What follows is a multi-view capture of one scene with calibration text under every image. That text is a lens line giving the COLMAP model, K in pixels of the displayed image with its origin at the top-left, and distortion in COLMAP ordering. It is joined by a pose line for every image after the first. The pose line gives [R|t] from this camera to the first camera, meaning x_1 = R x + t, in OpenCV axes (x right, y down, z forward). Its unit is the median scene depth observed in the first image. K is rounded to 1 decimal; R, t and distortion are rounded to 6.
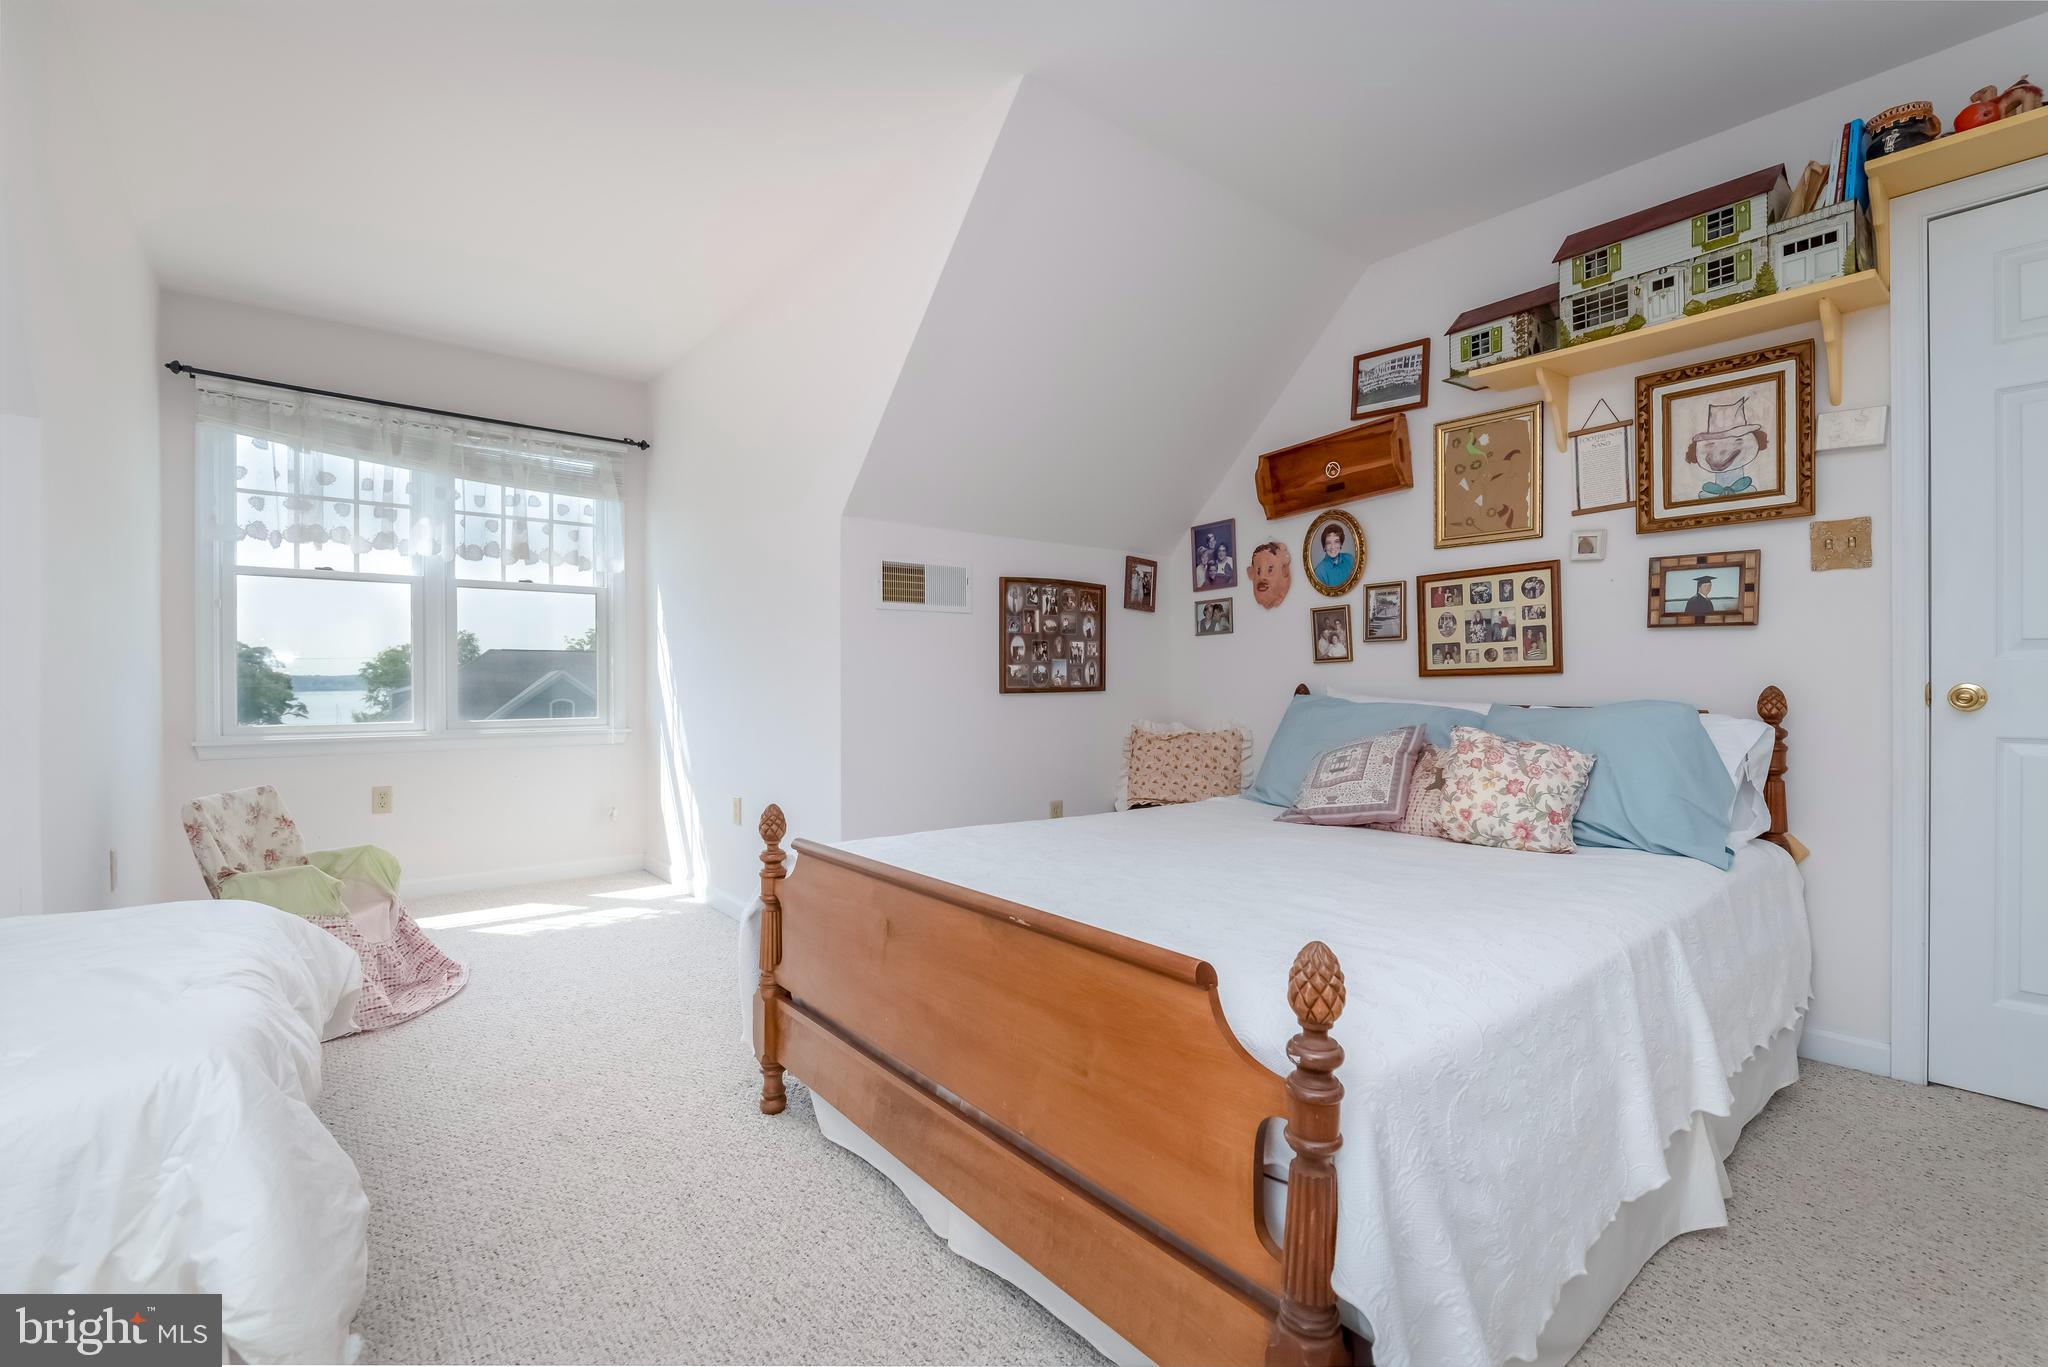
lens RADIAL K [[900.7, 0, 1024.0], [0, 900.7, 683.5], [0, 0, 1]] dist [-0.001595, -0.000455]
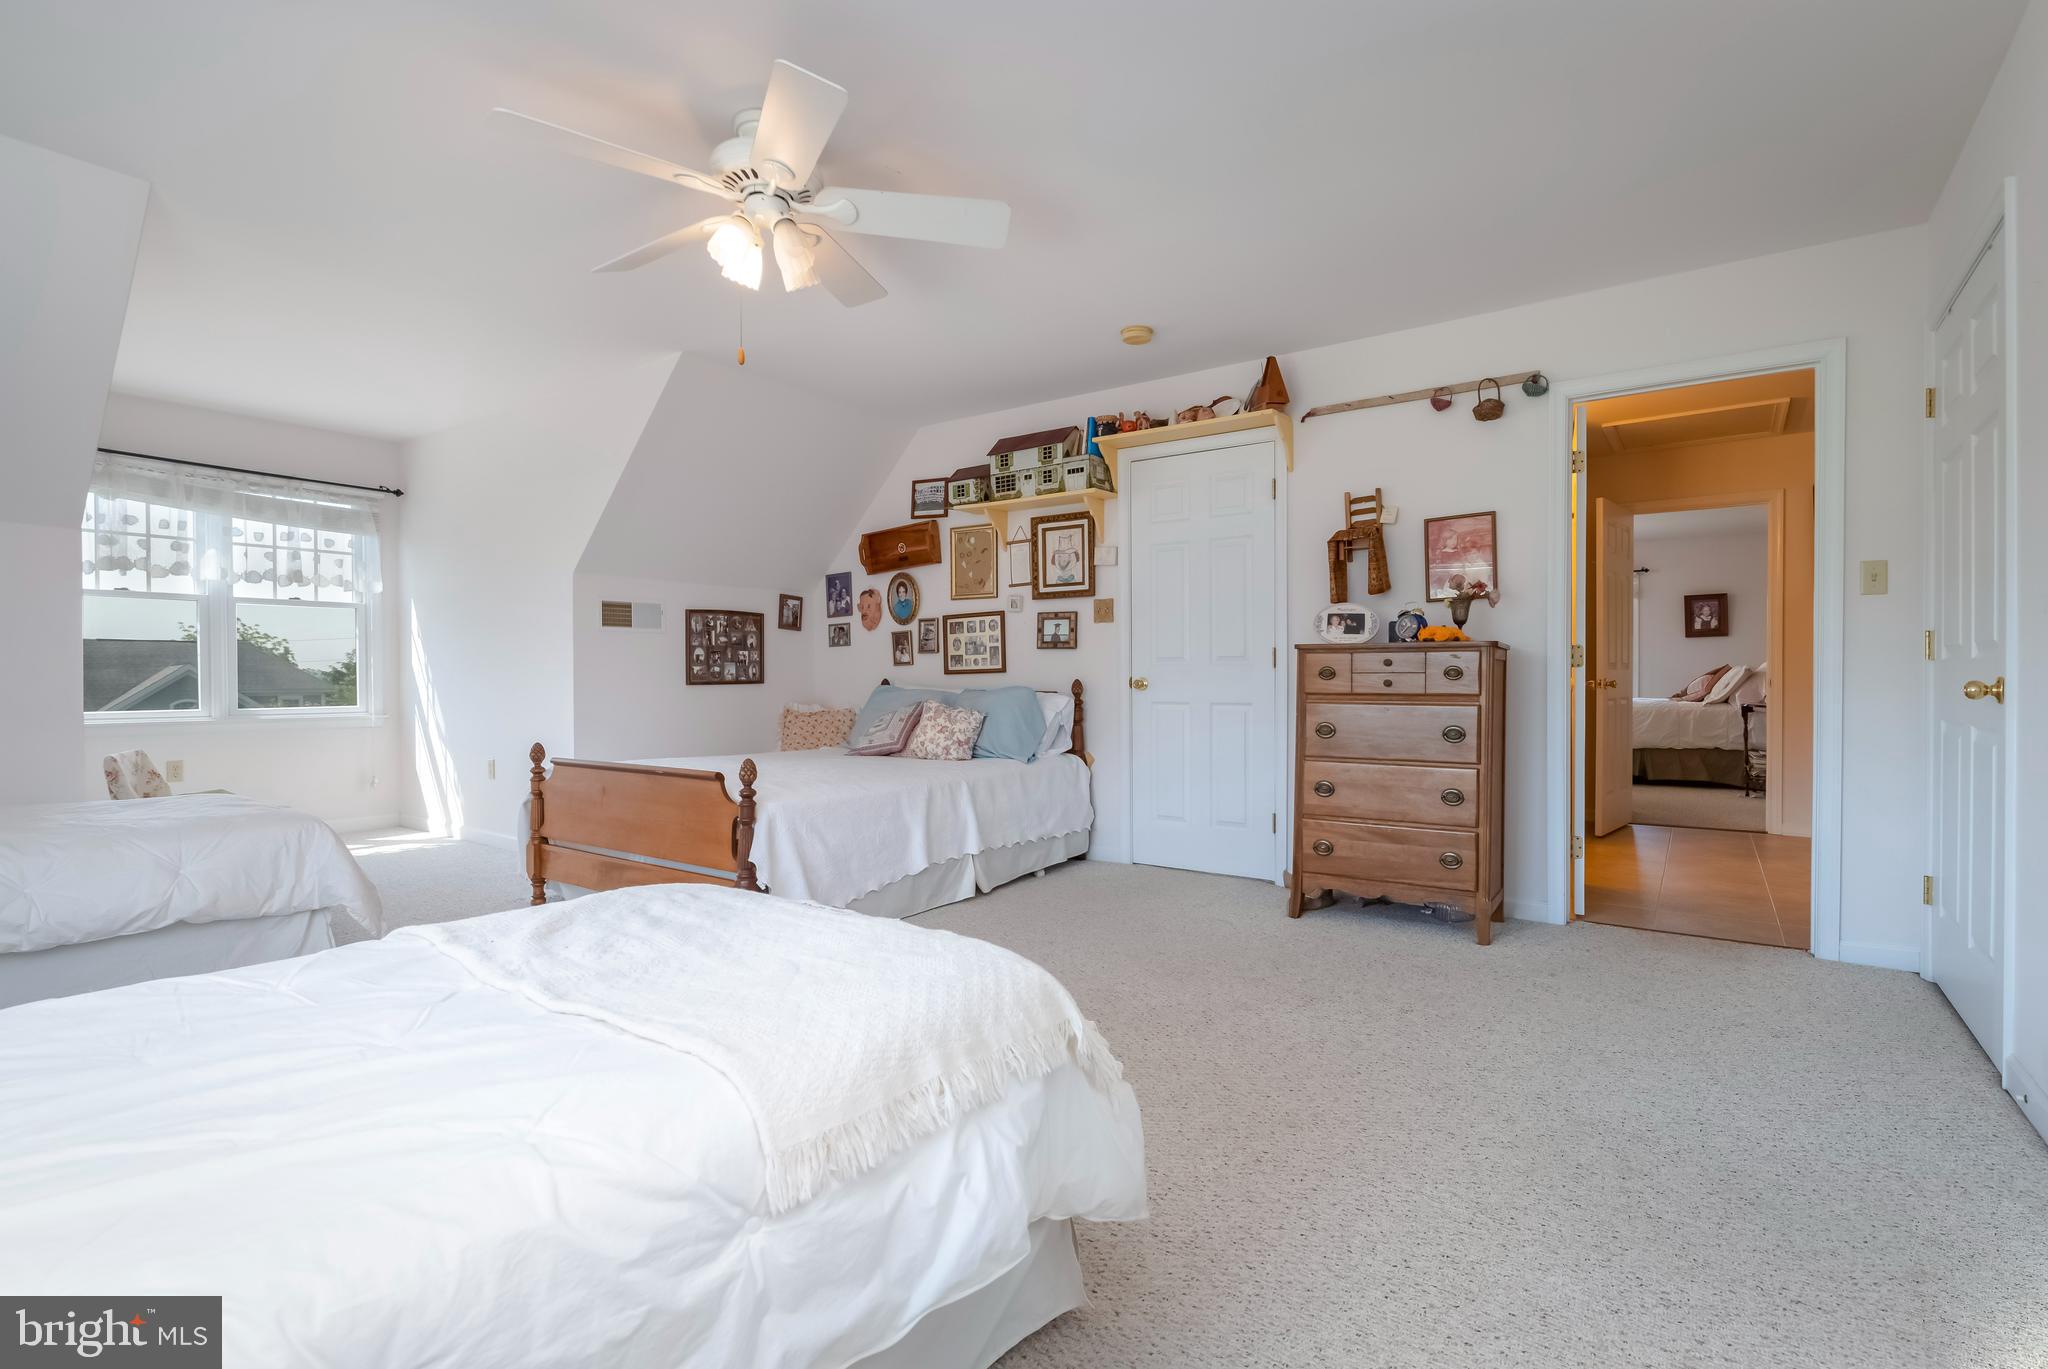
lens RADIAL K [[965.7, 0, 1057.6], [0, 965.7, 686.7], [0, 0, 1]] dist [0.000985, -0.000386]
pose [[0.961350, -0.003619, 0.275305, 0.141769], [0.001740, 0.999974, 0.007067, 0.003629], [-0.275323, -0.006314, 0.961331, -0.834540]]
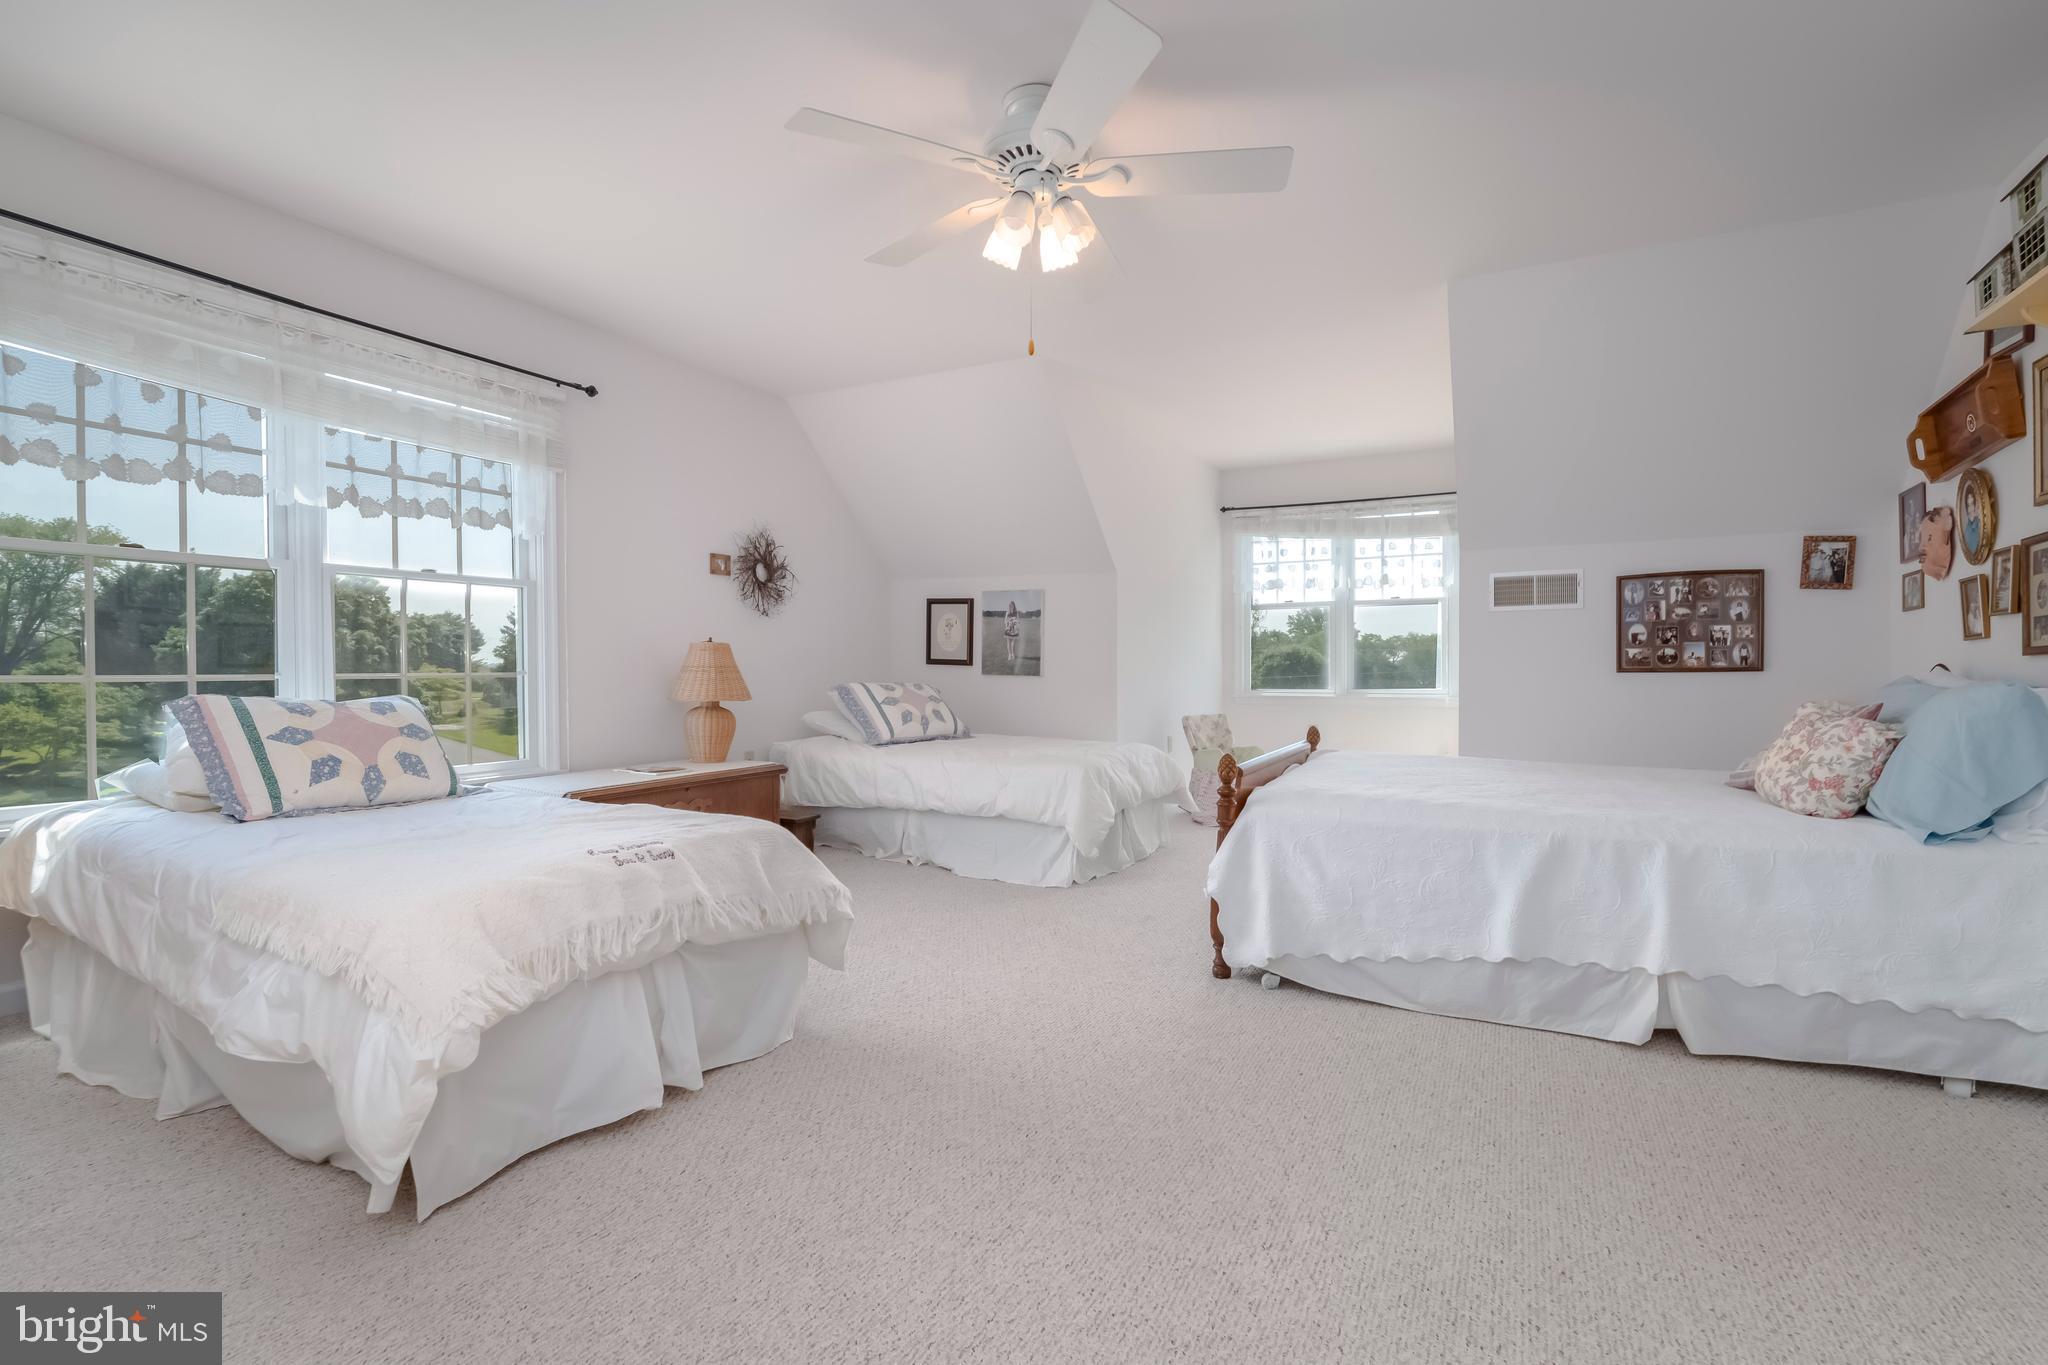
lens RADIAL K [[920.2, 0, 1024.0], [0, 920.2, 682.5], [0, 0, 1]] dist [-0.000013, -0.000229]
pose [[0.378655, 0.015214, -0.925413, 0.904359], [0.002031, 0.999849, 0.017269, 0.001868], [0.925536, -0.008419, 0.378567, -0.232029]]
